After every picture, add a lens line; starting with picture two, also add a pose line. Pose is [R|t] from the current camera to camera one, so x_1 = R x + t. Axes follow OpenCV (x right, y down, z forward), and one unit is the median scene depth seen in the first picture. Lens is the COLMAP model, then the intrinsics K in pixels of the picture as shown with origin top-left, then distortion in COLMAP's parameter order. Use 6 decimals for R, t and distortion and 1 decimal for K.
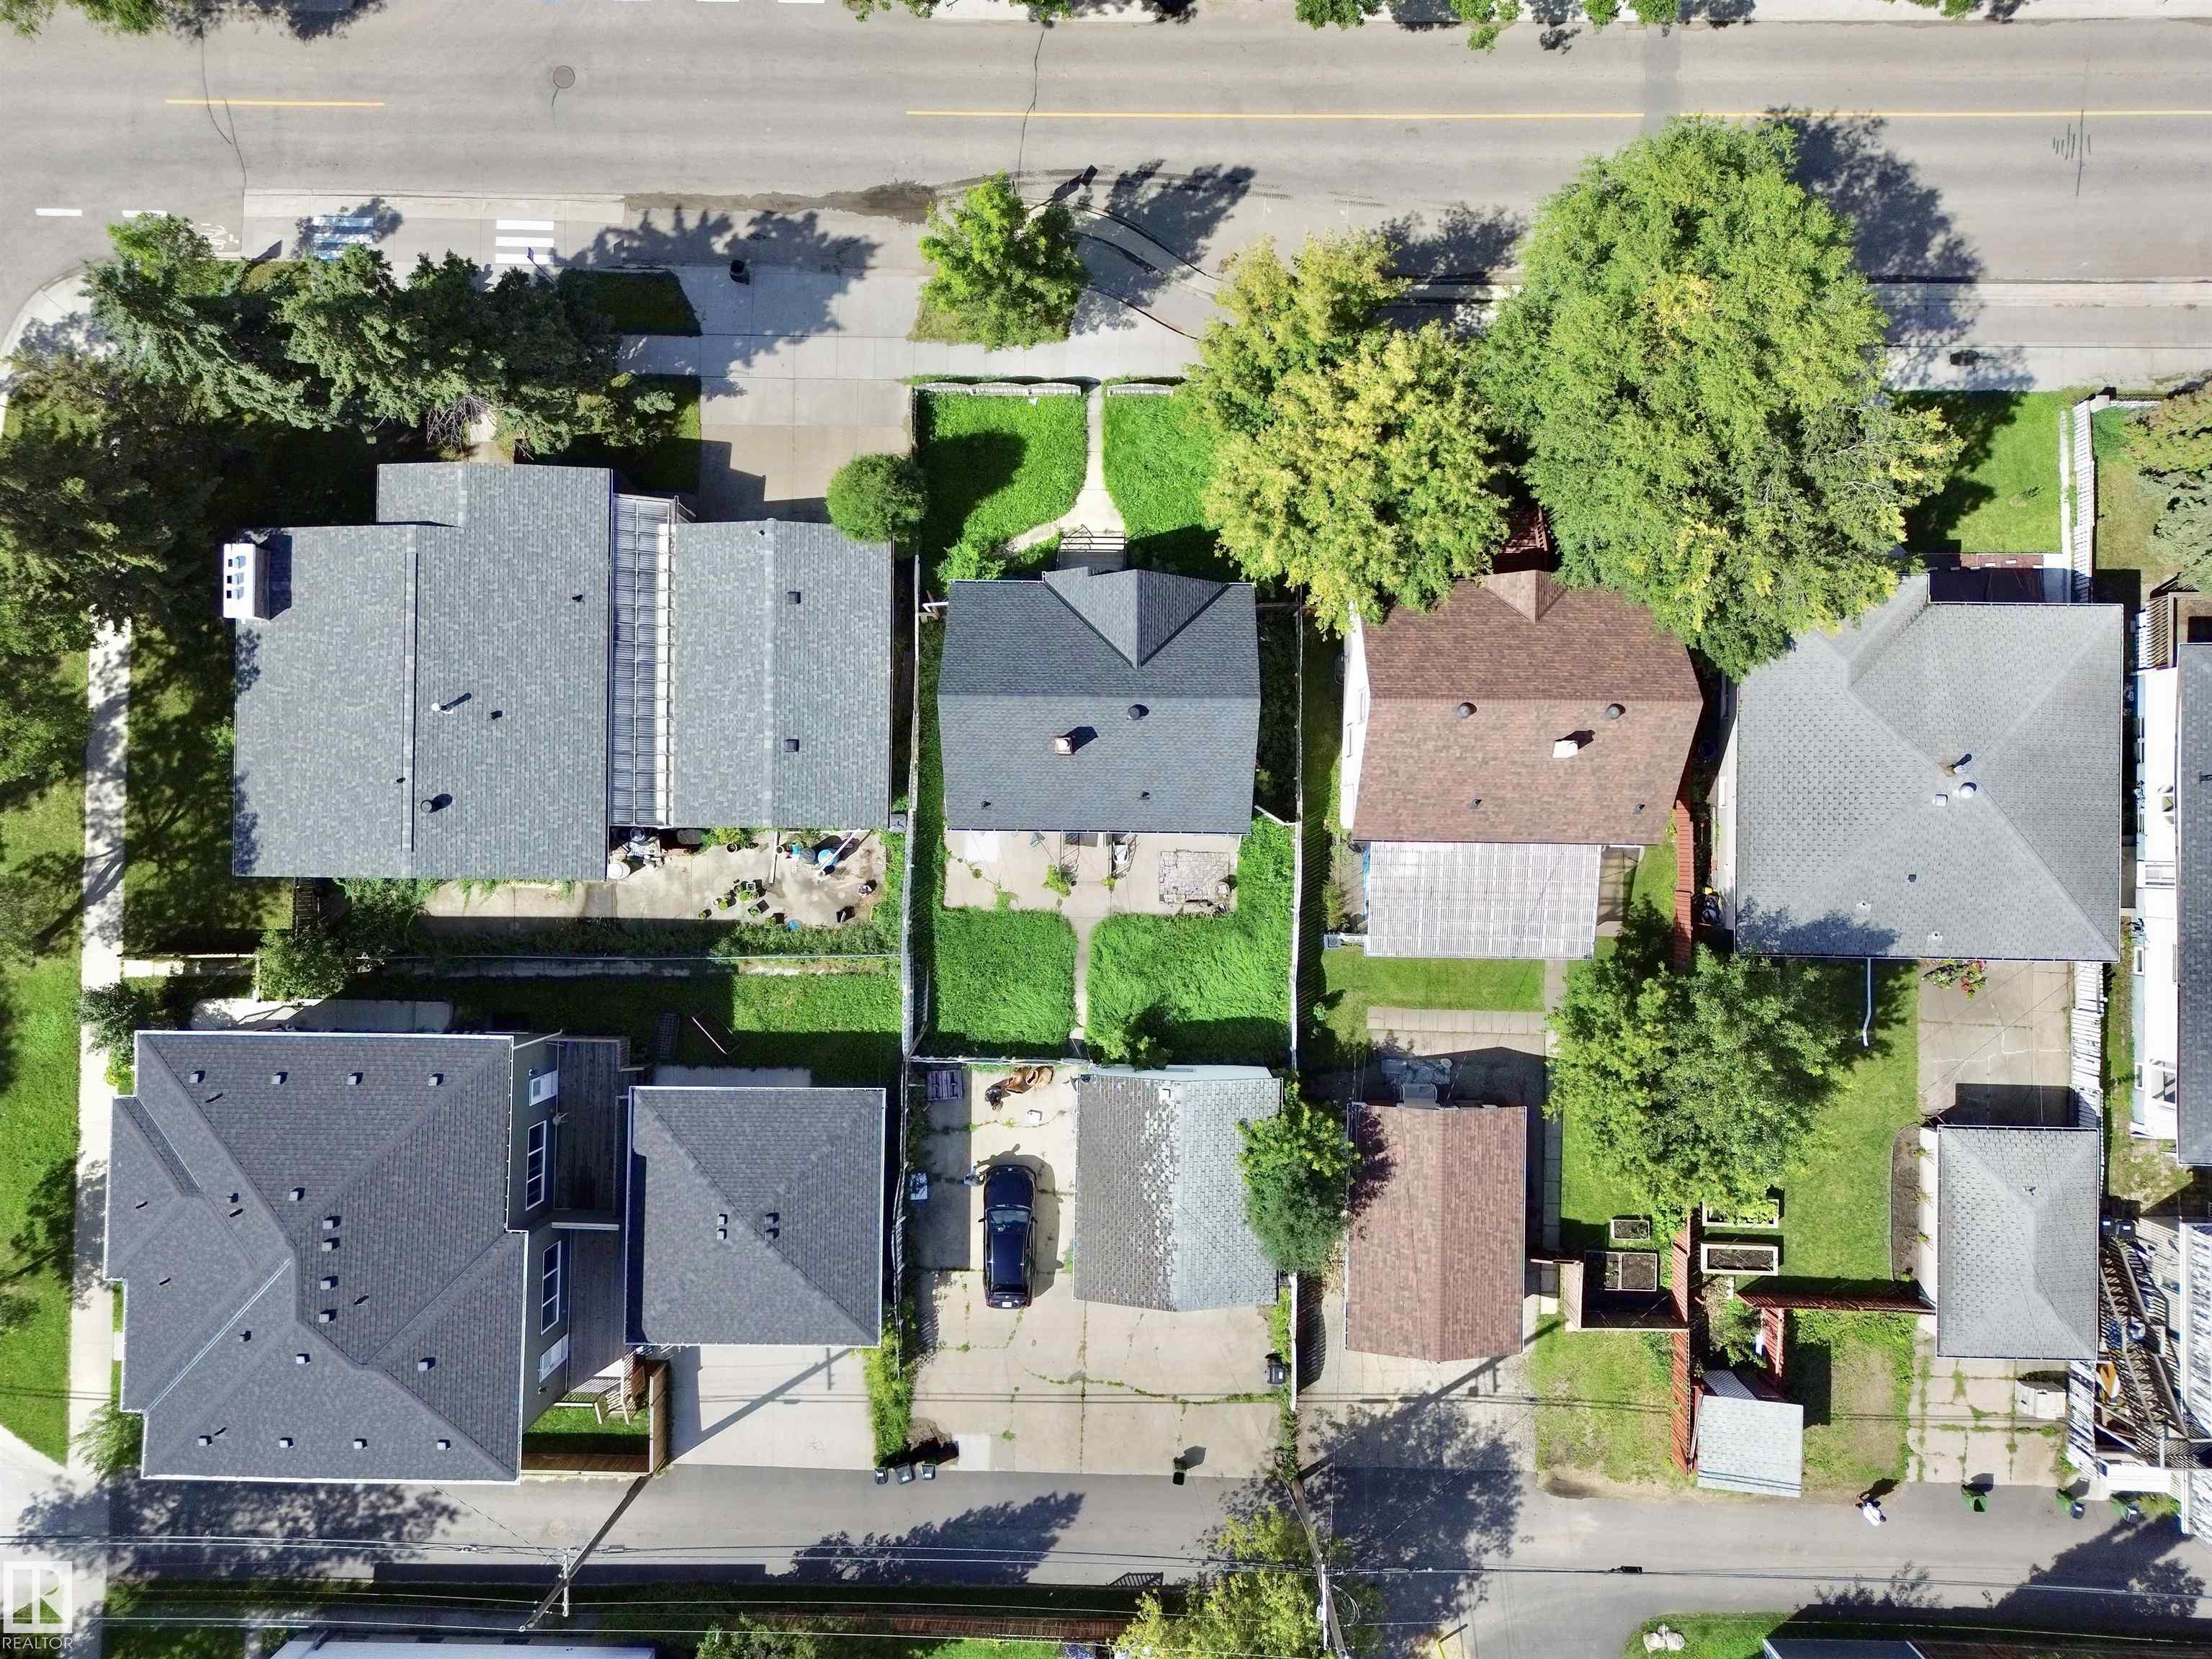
lens RADIAL K [[1557.0, 0, 1121.3], [0, 1557.0, 830.1], [0, 0, 1]] dist [0.058020, -0.042183]
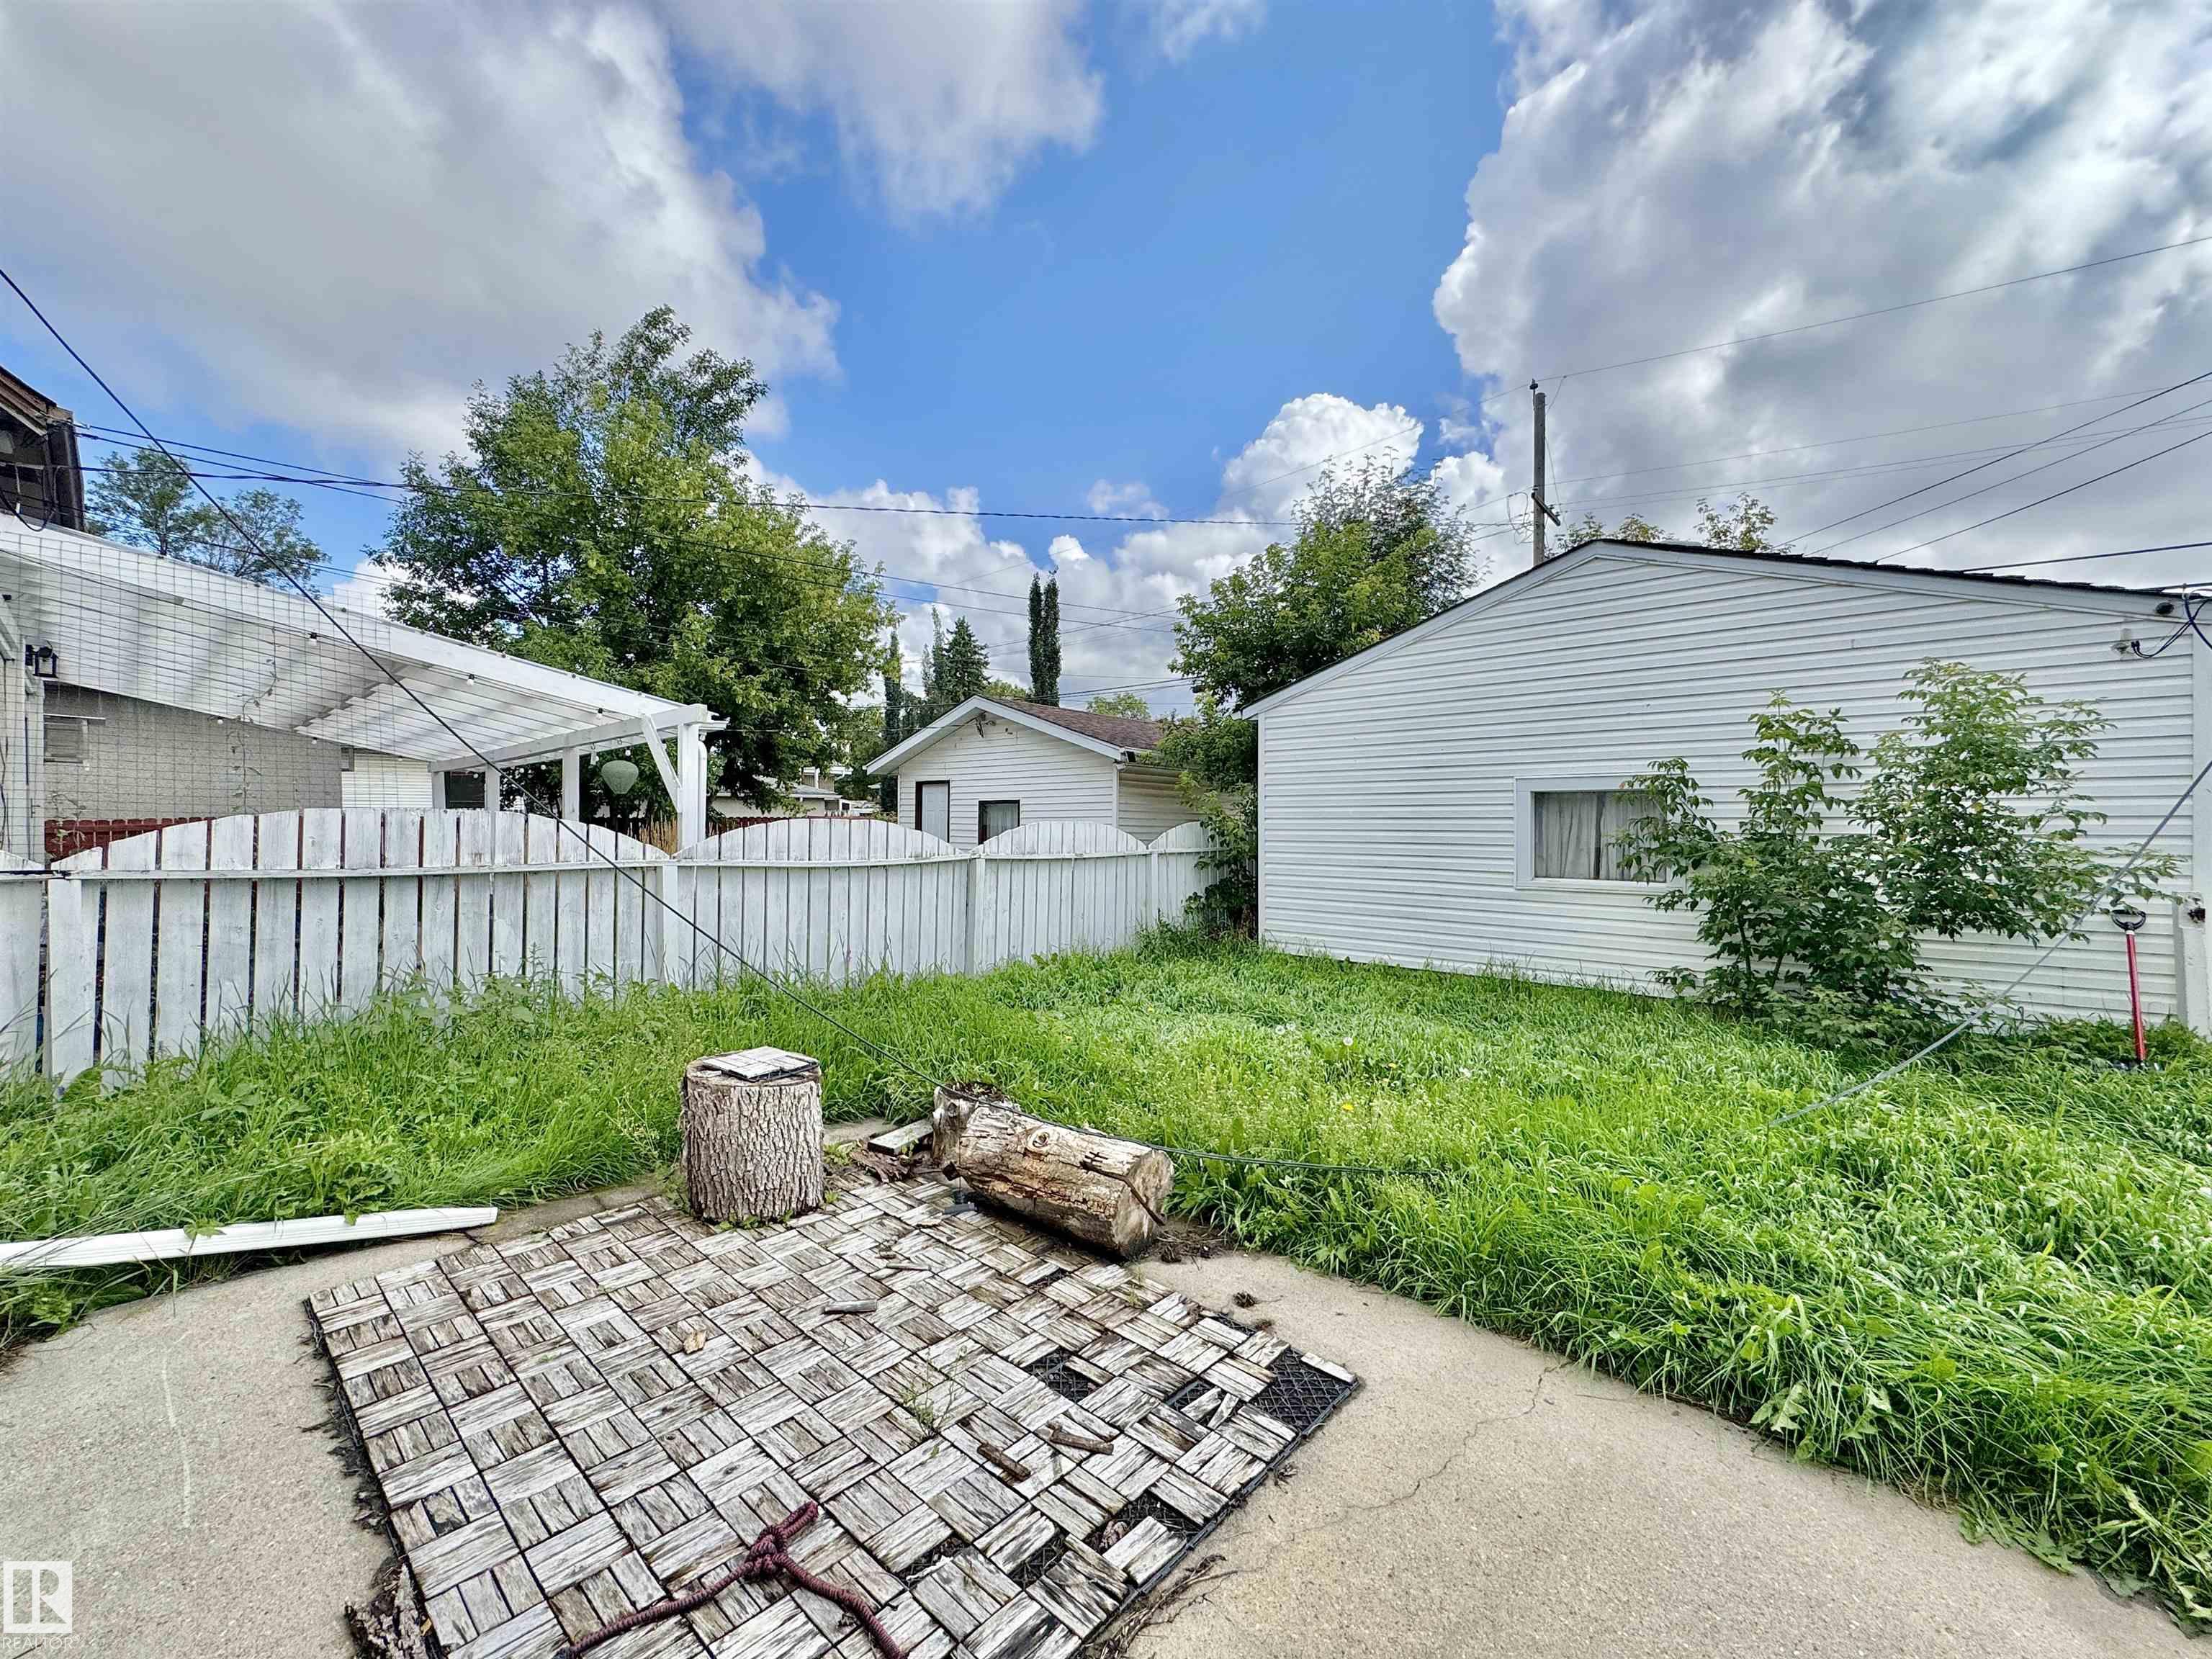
lens RADIAL K [[882.6, 0, 1115.3], [0, 882.6, 819.2], [0, 0, 1]] dist [-0.000872, 0.000135]
pose [[-0.760930, 0.013668, 0.648690, 0.005792], [0.648751, 0.000100, 0.761001, 0.007084], [0.010337, 0.999907, -0.008944, 0.971685]]
